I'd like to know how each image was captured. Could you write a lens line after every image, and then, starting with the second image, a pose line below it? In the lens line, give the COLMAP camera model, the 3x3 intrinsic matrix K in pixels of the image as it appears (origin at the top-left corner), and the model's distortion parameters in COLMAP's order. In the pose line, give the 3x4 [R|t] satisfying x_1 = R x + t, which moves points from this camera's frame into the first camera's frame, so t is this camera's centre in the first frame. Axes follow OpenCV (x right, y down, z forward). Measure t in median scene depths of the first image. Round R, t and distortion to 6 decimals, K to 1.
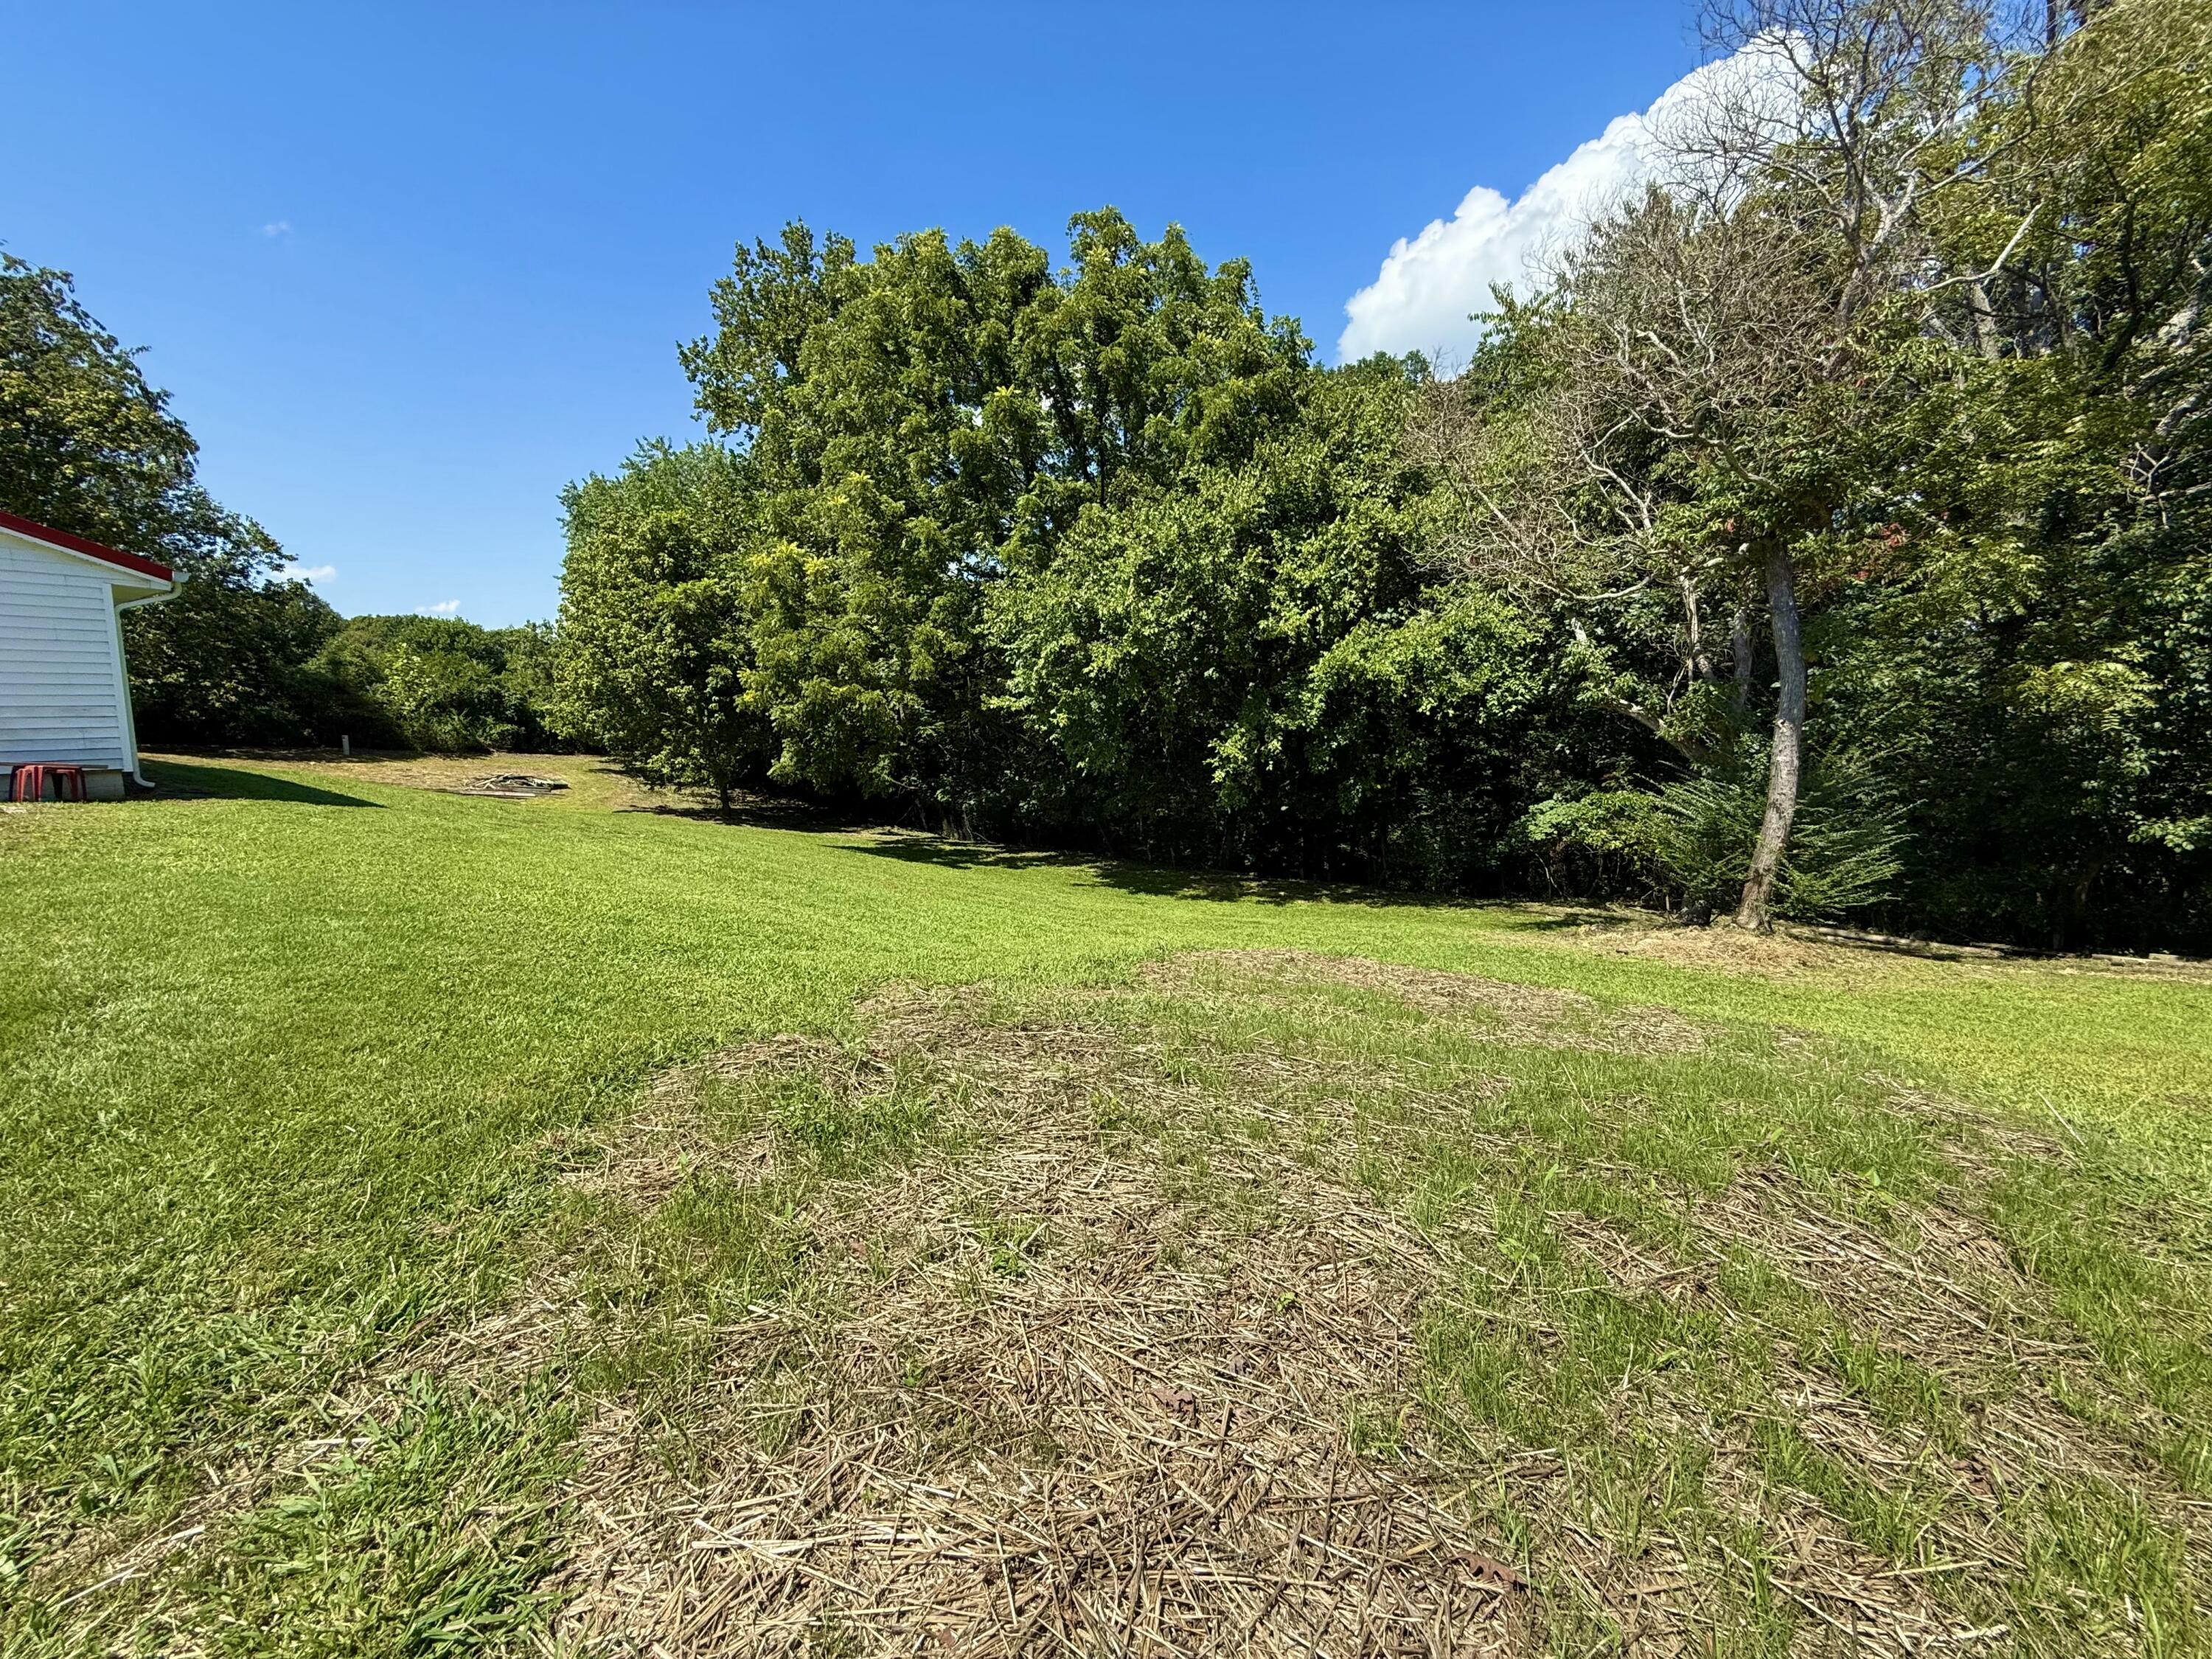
lens RADIAL K [[931.0, 0, 1106.0], [0, 931.0, 829.5], [0, 0, 1]] dist [0.000369, -0.000214]
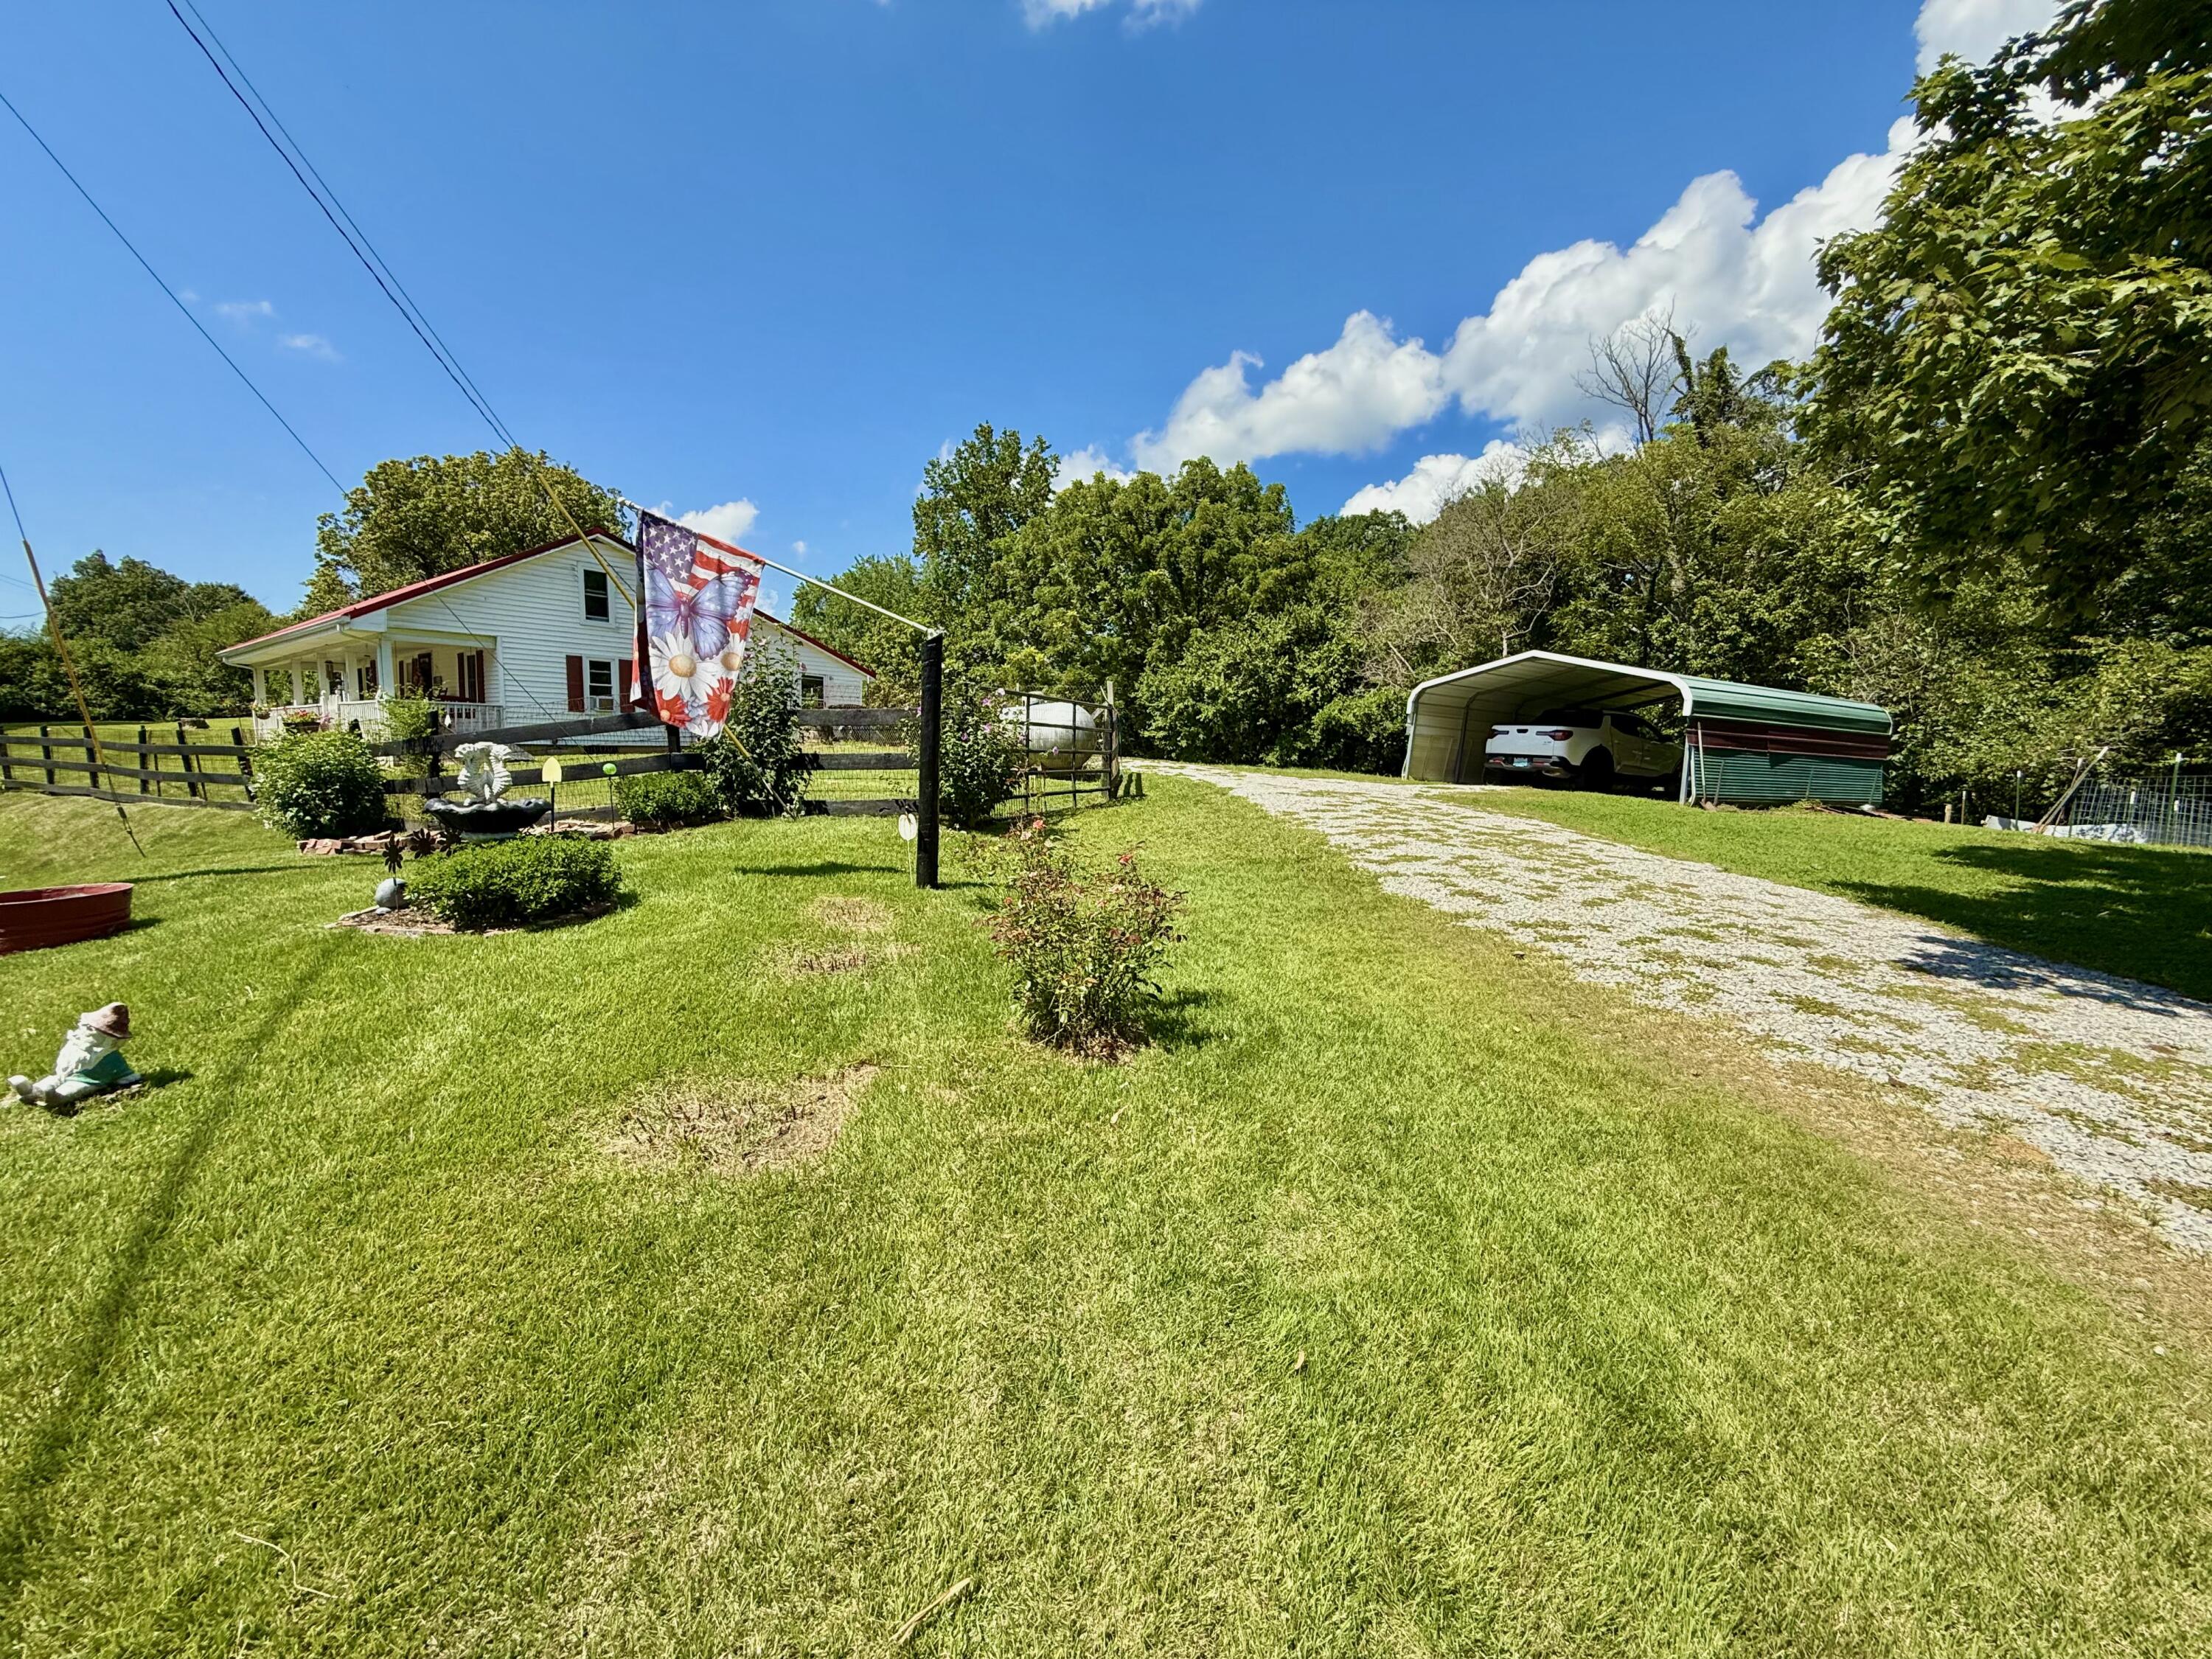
lens RADIAL K [[931.0, 0, 1106.0], [0, 931.0, 829.5], [0, 0, 1]] dist [0.000369, -0.000214]
pose [[0.999152, 0.016339, -0.037784, -0.134272], [-0.018367, 0.998374, -0.053965, 0.169738], [0.036841, 0.054613, 0.997828, -0.930096]]
